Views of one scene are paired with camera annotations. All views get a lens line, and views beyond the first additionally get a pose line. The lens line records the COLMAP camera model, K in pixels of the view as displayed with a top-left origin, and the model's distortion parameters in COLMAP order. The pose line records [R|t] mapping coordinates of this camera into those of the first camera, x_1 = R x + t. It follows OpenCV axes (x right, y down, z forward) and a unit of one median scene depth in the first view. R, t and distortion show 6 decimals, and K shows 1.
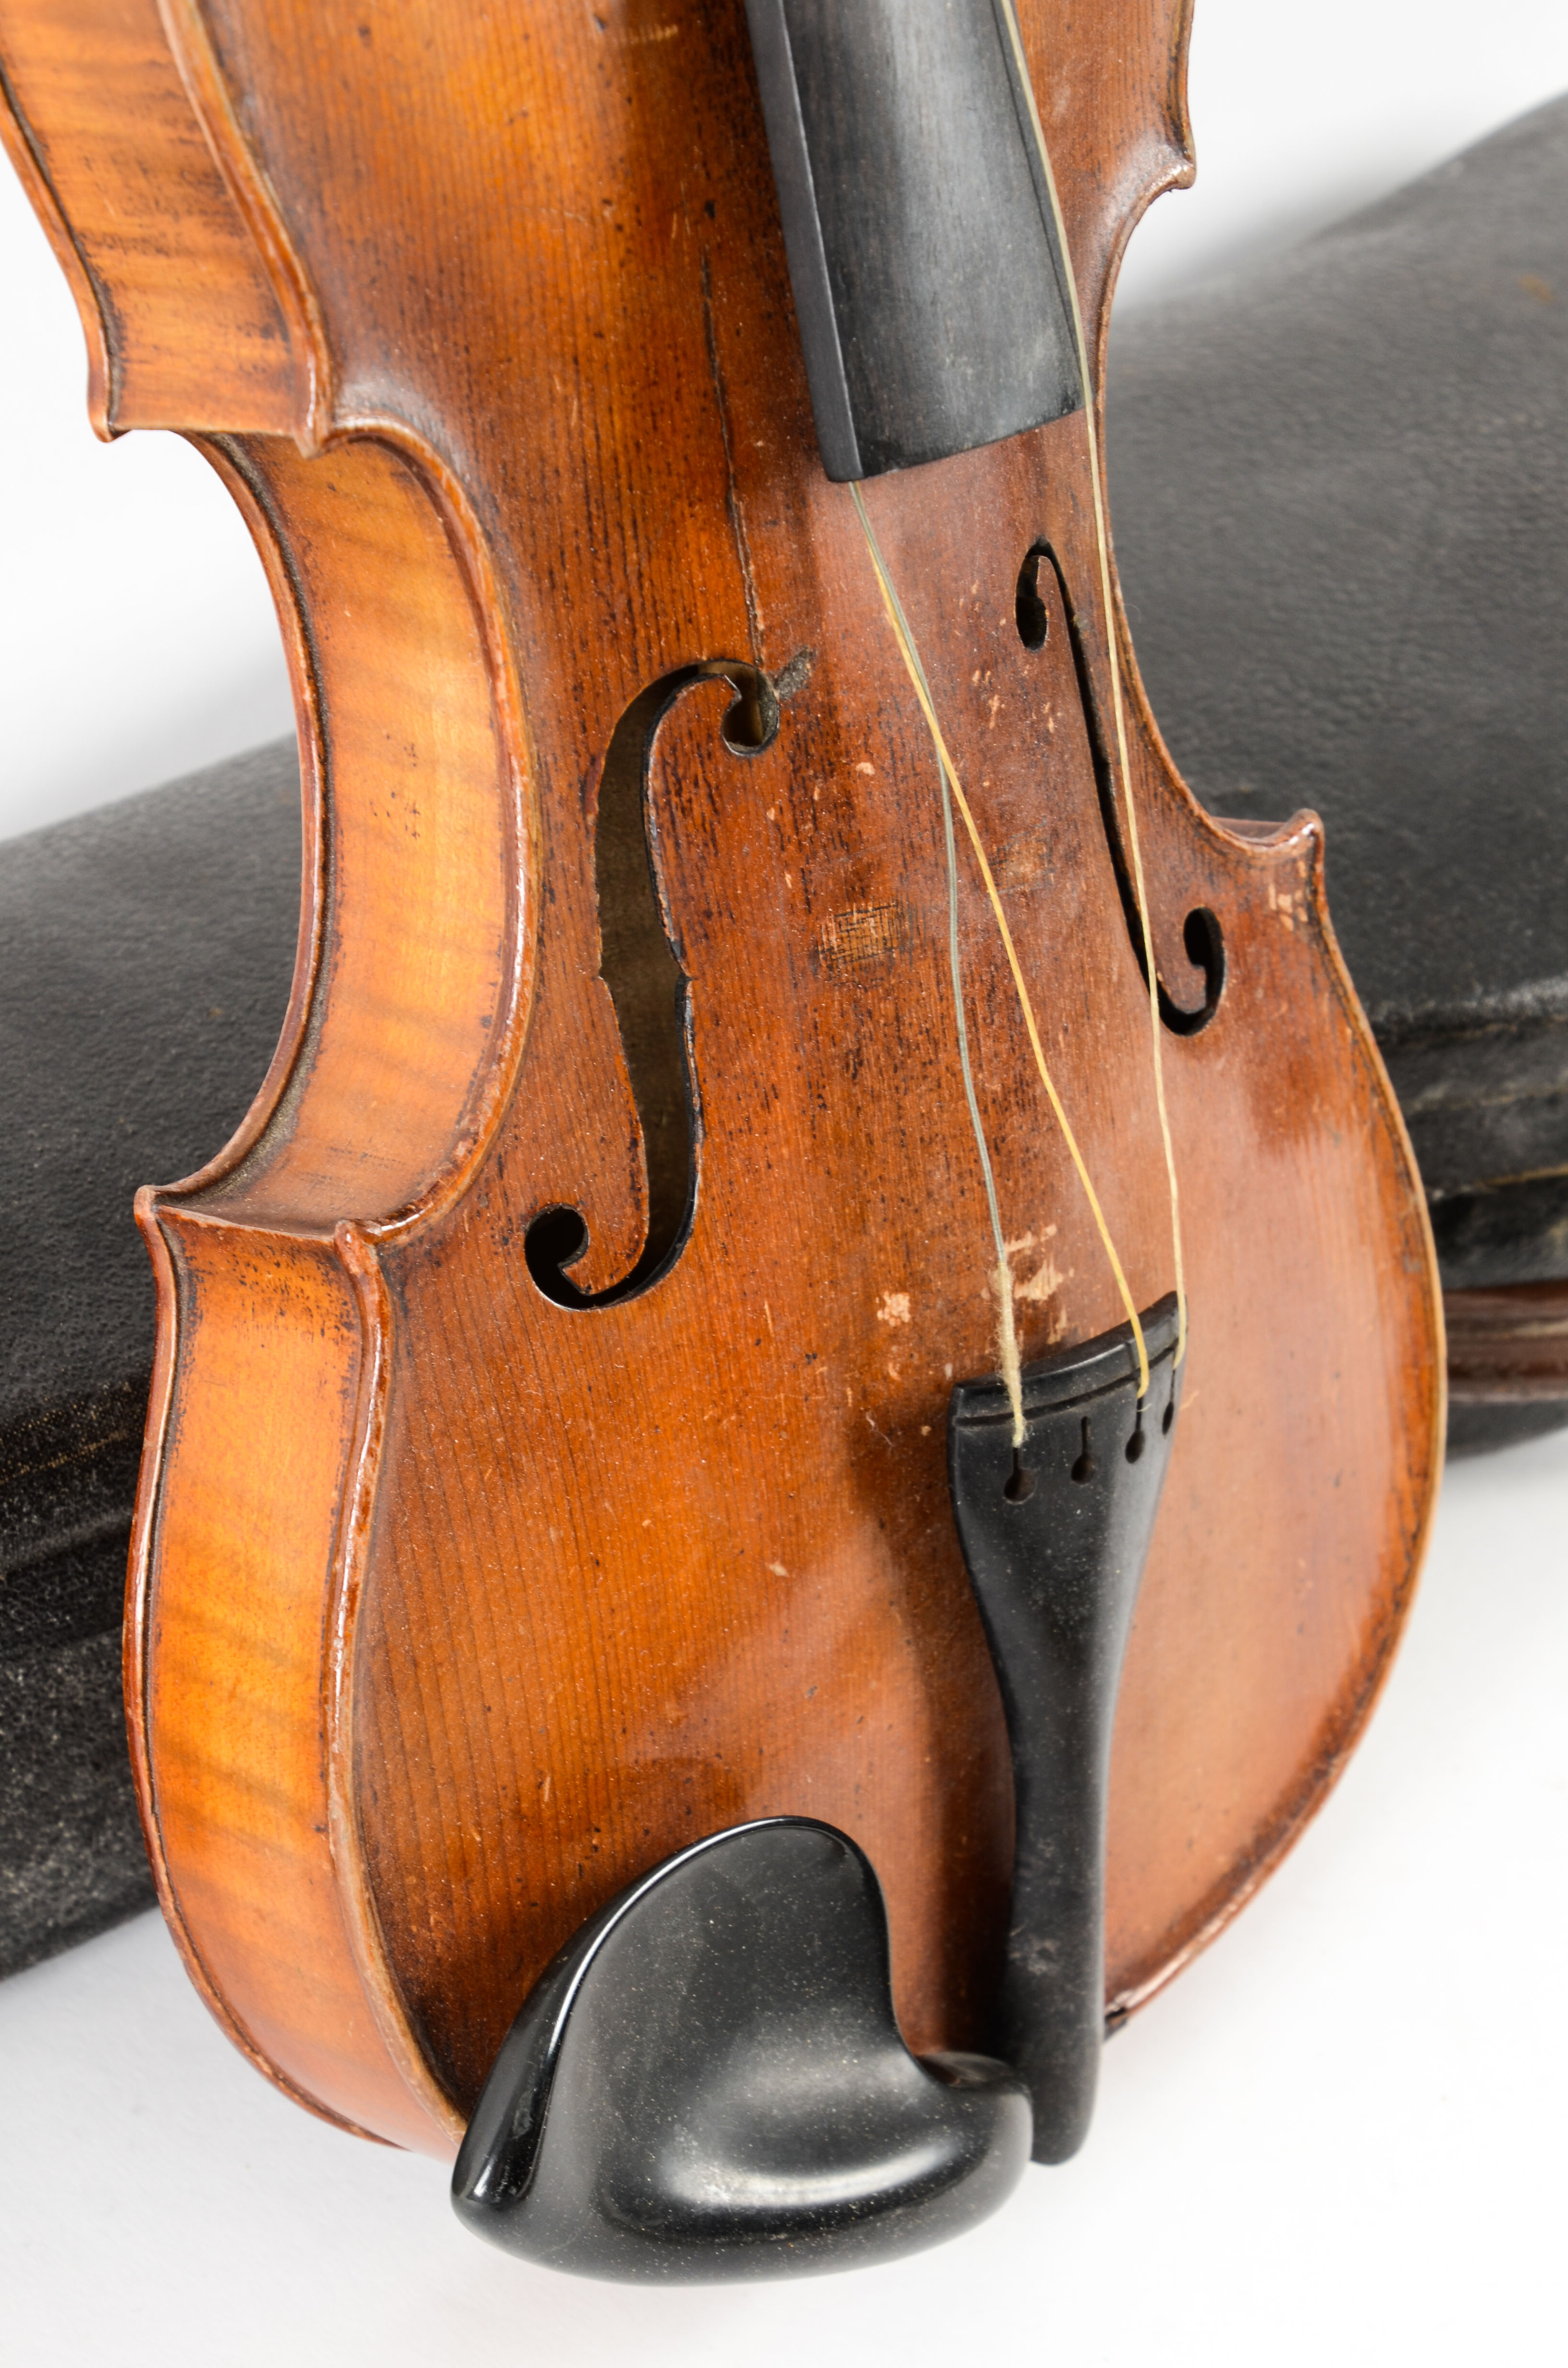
lens RADIAL K [[5226.1, 0, 785.0], [0, 5226.1, 1289.9], [0, 0, 1]] dist [0.454341, 0.103428]
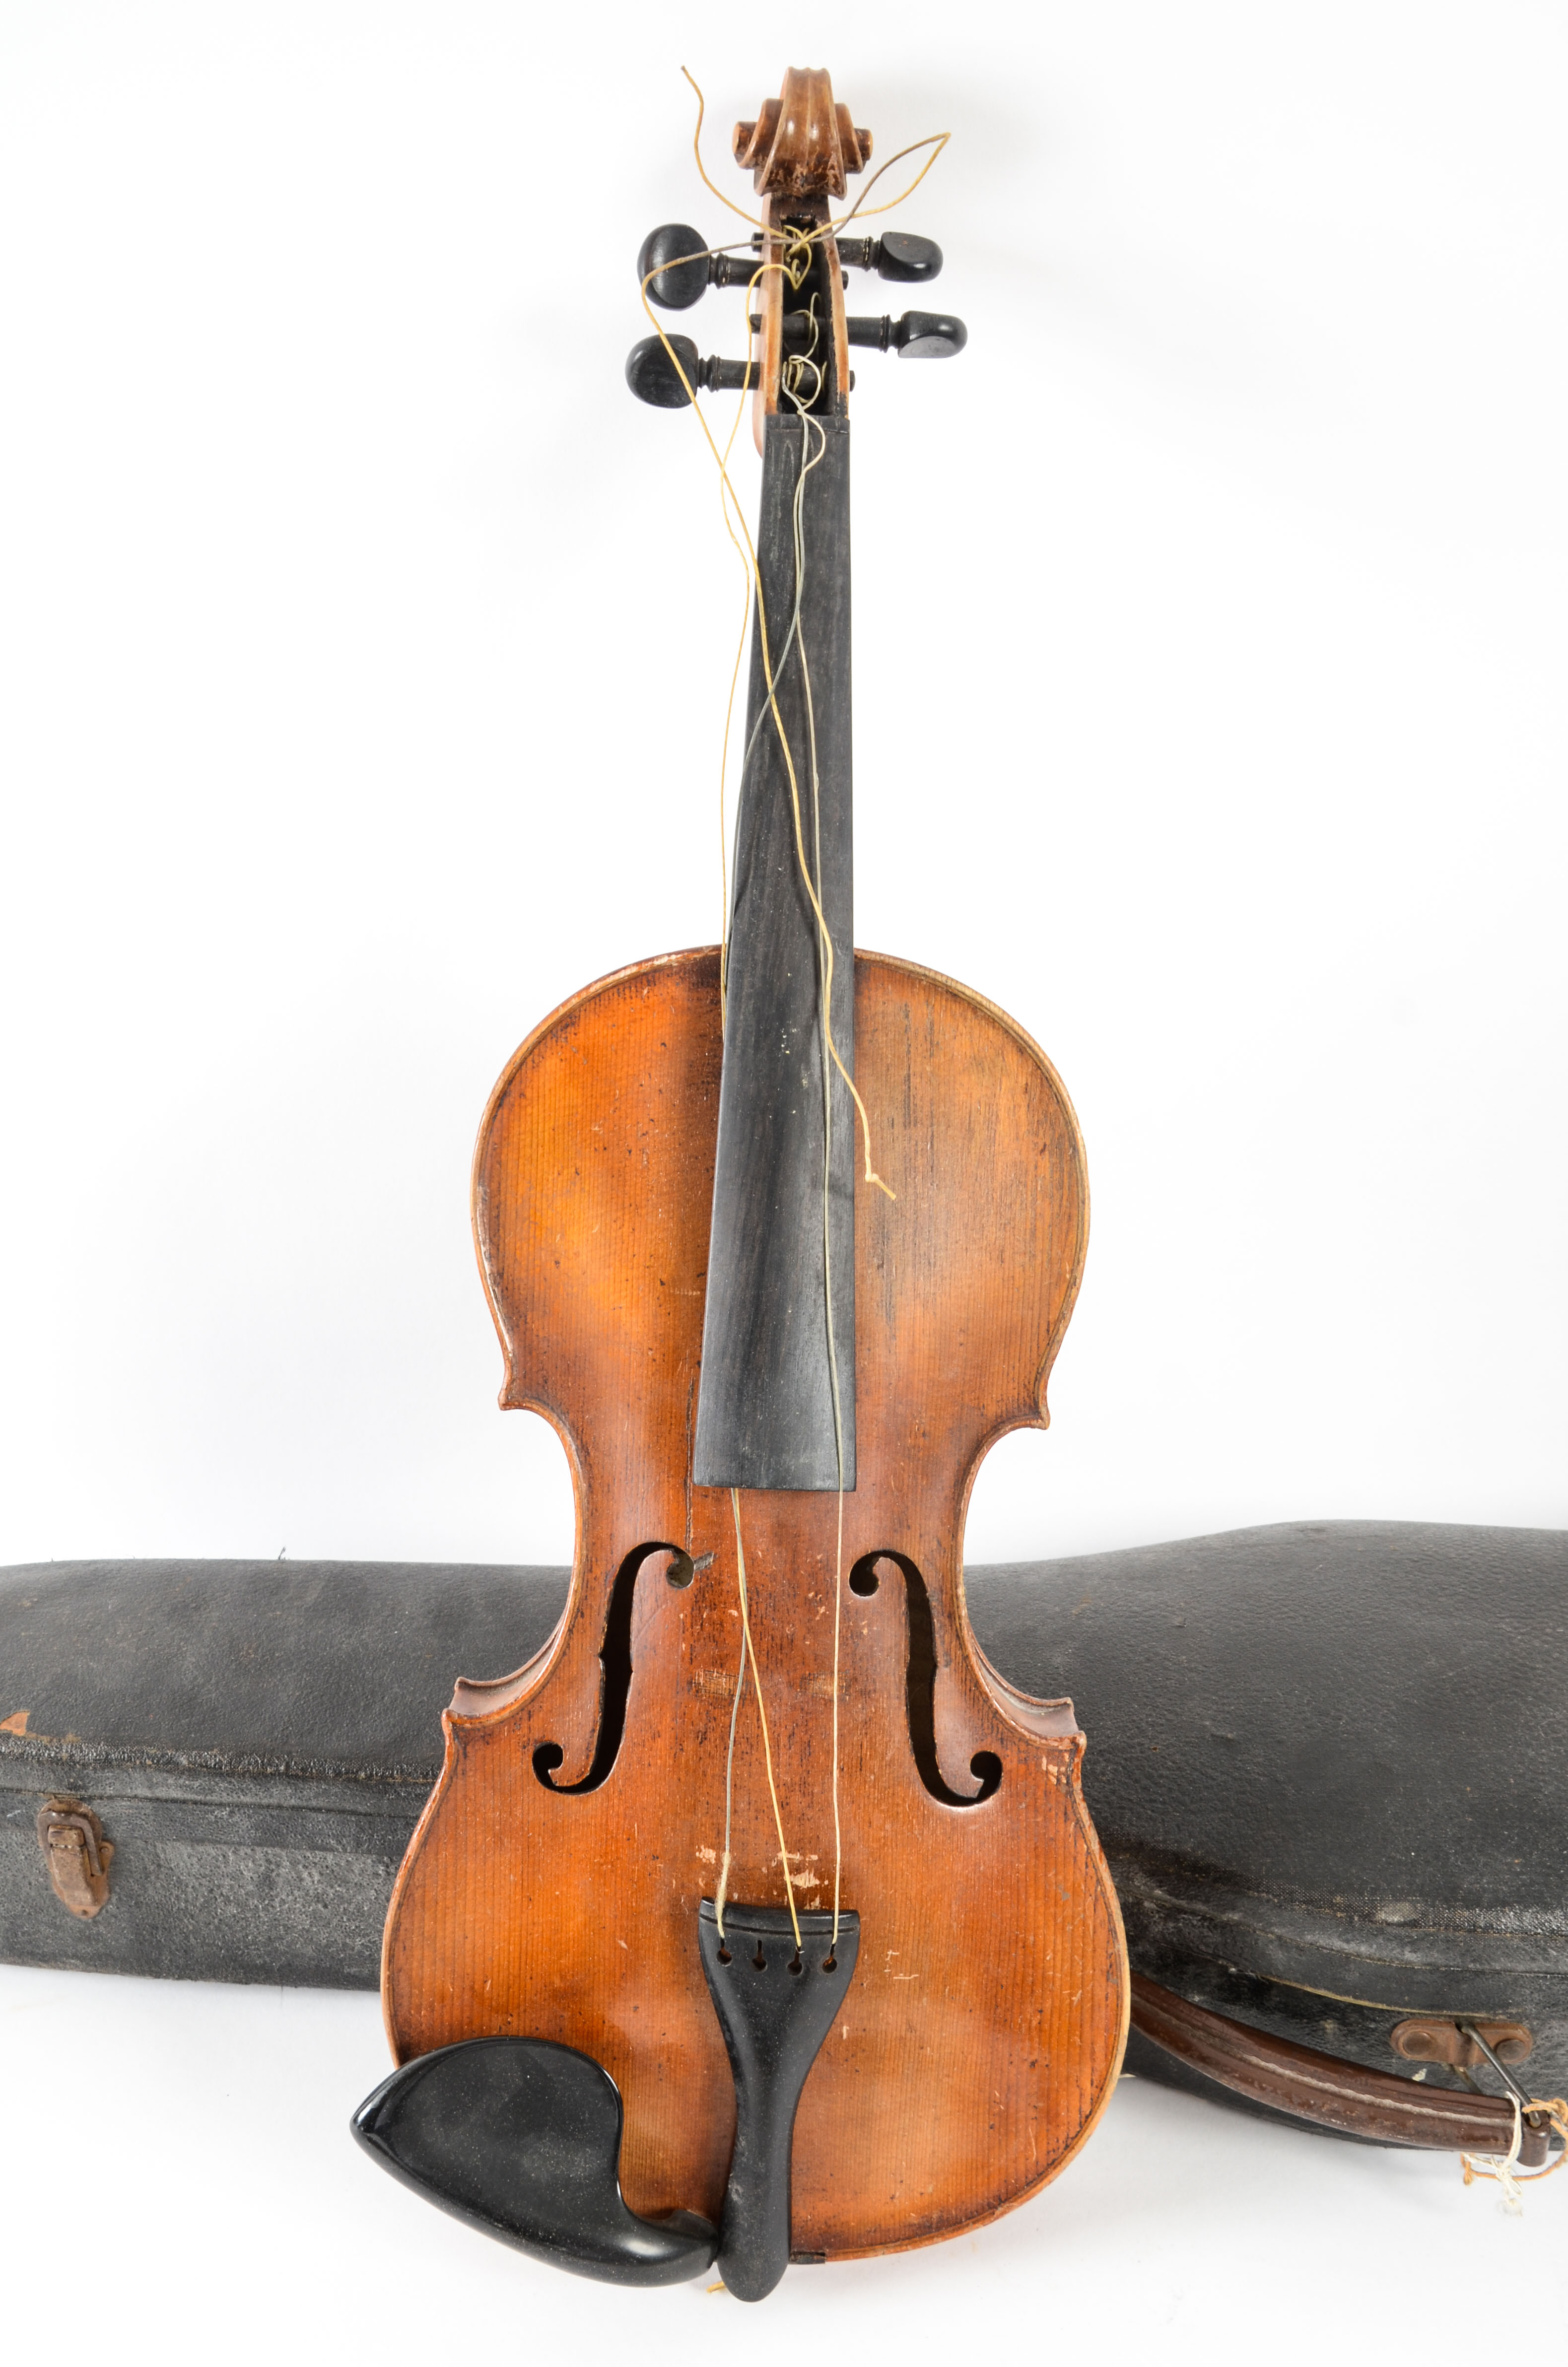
lens RADIAL K [[2338.7, 0, 780.3], [0, 2338.7, 1236.3], [0, 0, 1]] dist [-0.016346, 0.137365]
pose [[0.679353, 0.200299, -0.705946, 0.700844], [-0.356655, 0.930881, -0.079100, -0.175964], [0.641308, 0.305516, 0.703835, 0.251861]]
